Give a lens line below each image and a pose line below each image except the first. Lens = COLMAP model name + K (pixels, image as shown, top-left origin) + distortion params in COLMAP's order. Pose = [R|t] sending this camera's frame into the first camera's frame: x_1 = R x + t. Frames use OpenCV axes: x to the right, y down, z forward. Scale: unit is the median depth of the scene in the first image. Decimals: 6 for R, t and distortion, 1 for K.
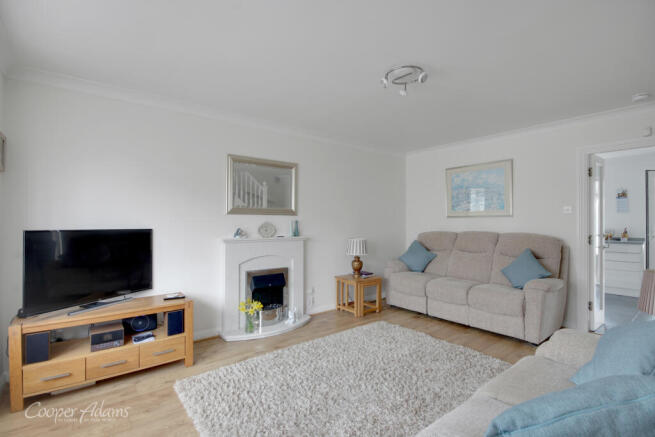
lens RADIAL K [[318.3, 0, 327.5], [0, 318.3, 218.5], [0, 0, 1]] dist [0.000032, -0.000131]
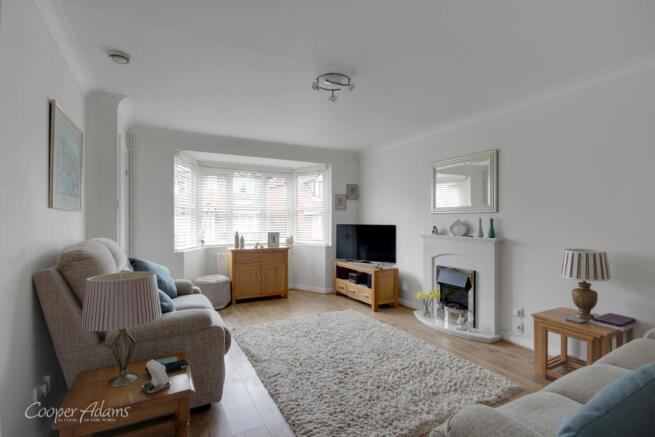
lens RADIAL K [[318.3, 0, 327.5], [0, 318.3, 218.5], [0, 0, 1]] dist [0.000032, -0.000131]
pose [[-0.153357, 0.004528, -0.988161, 0.917921], [0.021807, 0.999761, 0.001196, -0.007070], [0.987930, -0.021365, -0.153419, 0.802383]]
